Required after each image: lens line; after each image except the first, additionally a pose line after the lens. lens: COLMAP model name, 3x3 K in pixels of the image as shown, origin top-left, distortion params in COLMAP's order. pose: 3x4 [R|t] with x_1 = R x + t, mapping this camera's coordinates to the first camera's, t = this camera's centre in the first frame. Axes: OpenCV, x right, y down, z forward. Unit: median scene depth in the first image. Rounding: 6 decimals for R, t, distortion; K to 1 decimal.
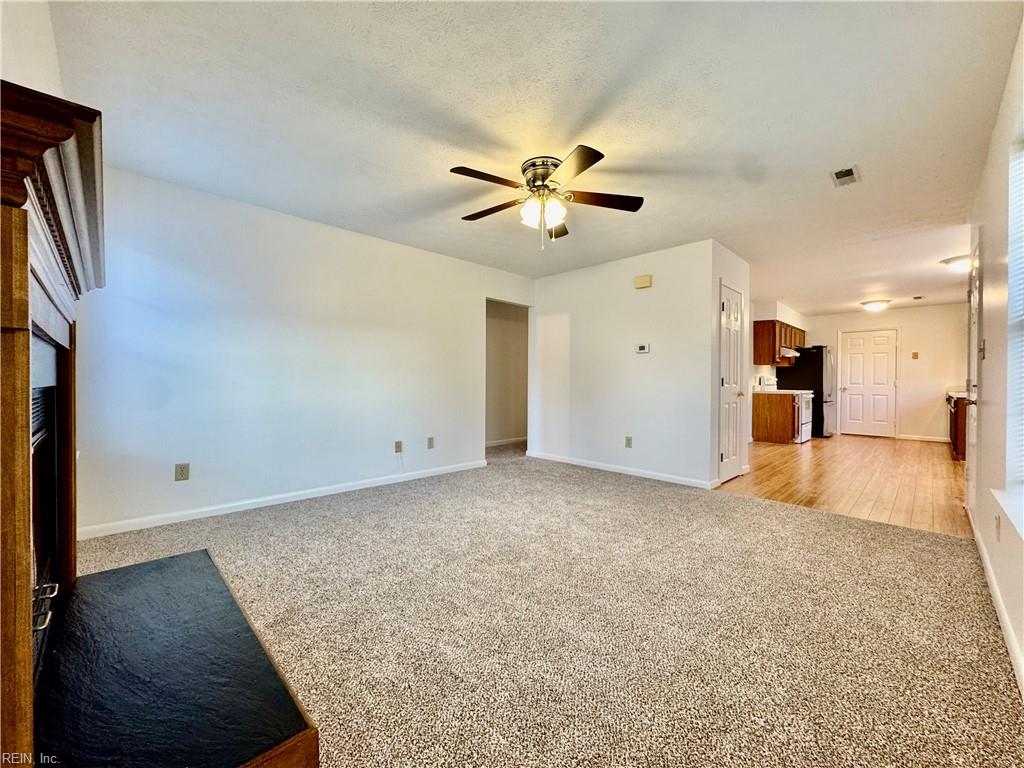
lens RADIAL K [[416.7, 0, 509.3], [0, 416.7, 384.7], [0, 0, 1]] dist [-0.001791, -0.000242]
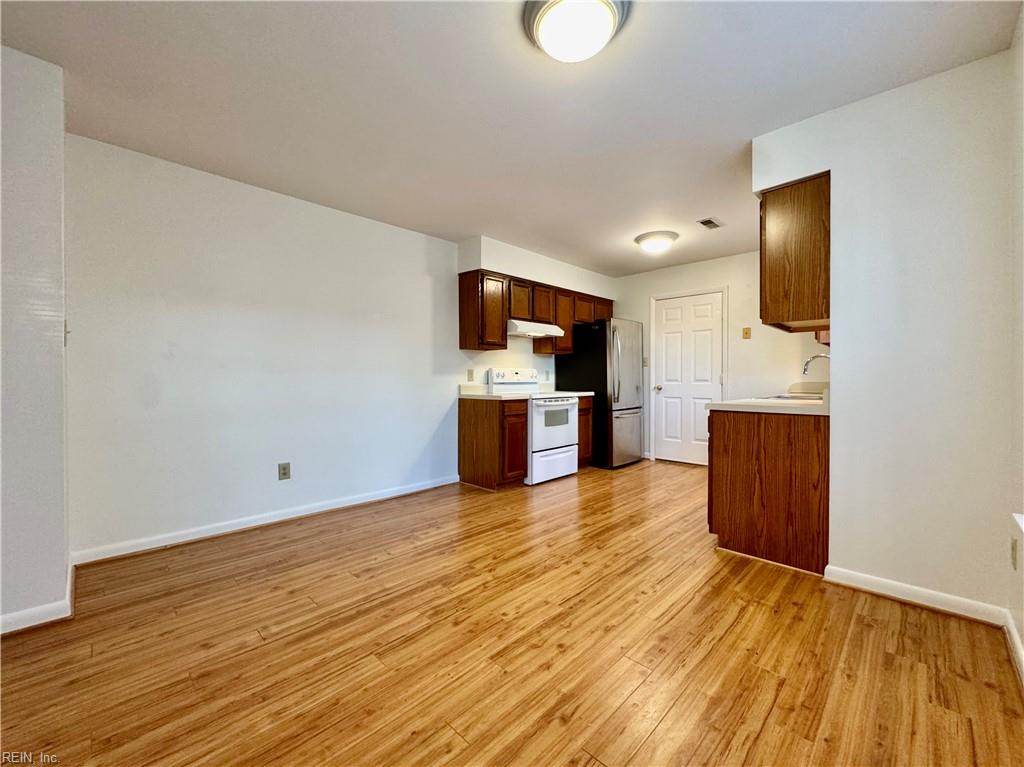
lens RADIAL K [[416.7, 0, 512.6], [0, 416.7, 379.0], [0, 0, 1]] dist [-0.001791, -0.000242]
pose [[0.999647, -0.006703, 0.025698, 0.637252], [0.006850, 0.999961, -0.005643, -0.002695], [-0.025660, 0.005817, 0.999654, 0.413991]]
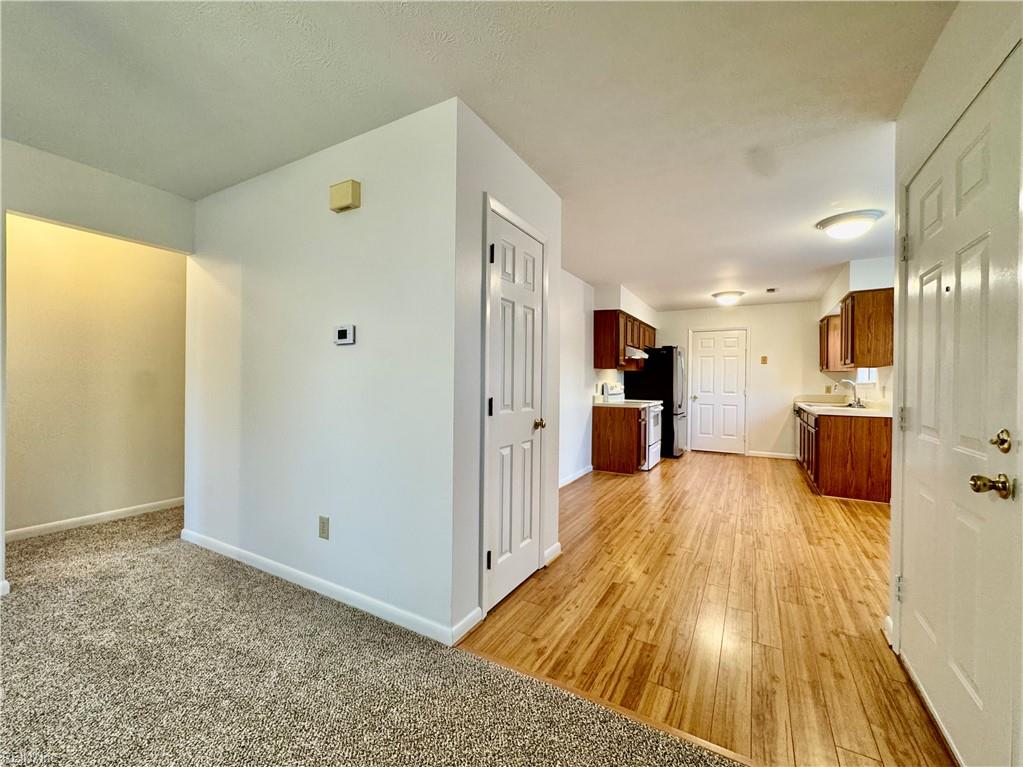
lens RADIAL K [[416.3, 0, 515.9], [0, 416.3, 380.7], [0, 0, 1]] dist [-0.001791, -0.000242]
pose [[0.962018, 0.004428, 0.272952, 0.243639], [-0.002813, 0.999976, -0.006308, -0.020523], [-0.272973, 0.005301, 0.962007, 0.311091]]
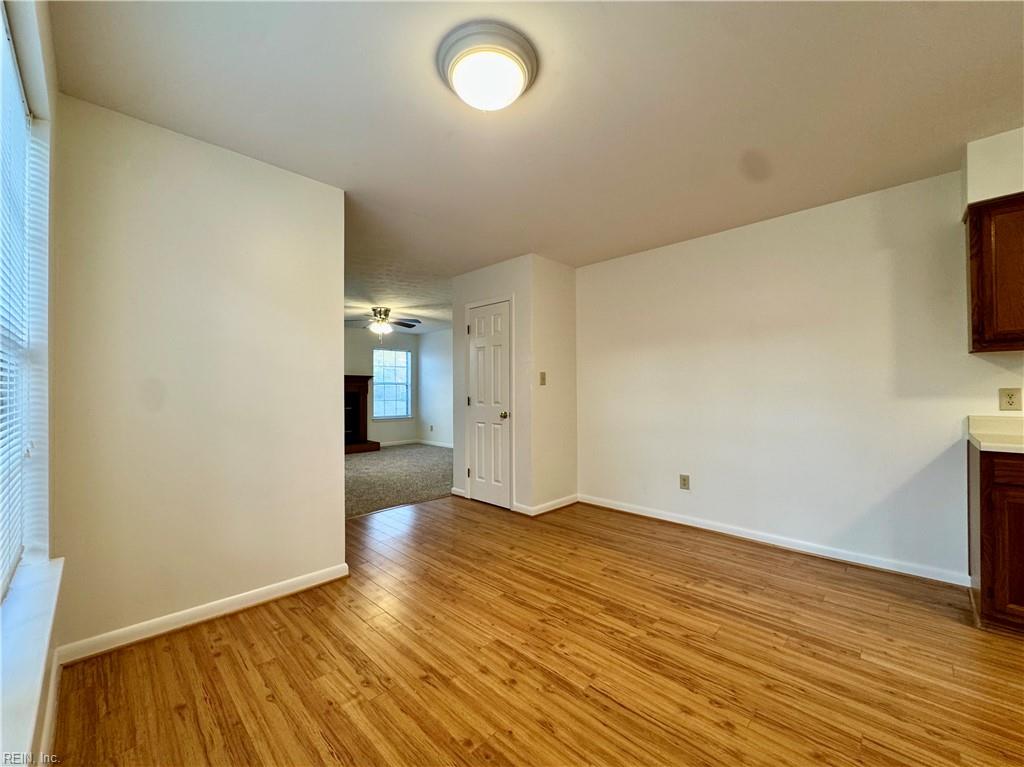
lens RADIAL K [[416.7, 0, 519.5], [0, 416.7, 388.5], [0, 0, 1]] dist [-0.001791, -0.000242]
pose [[0.037177, -0.013518, -0.999217, 0.888046], [-0.002303, 0.999905, -0.013613, -0.014711], [0.999306, 0.002808, 0.037142, 0.627547]]
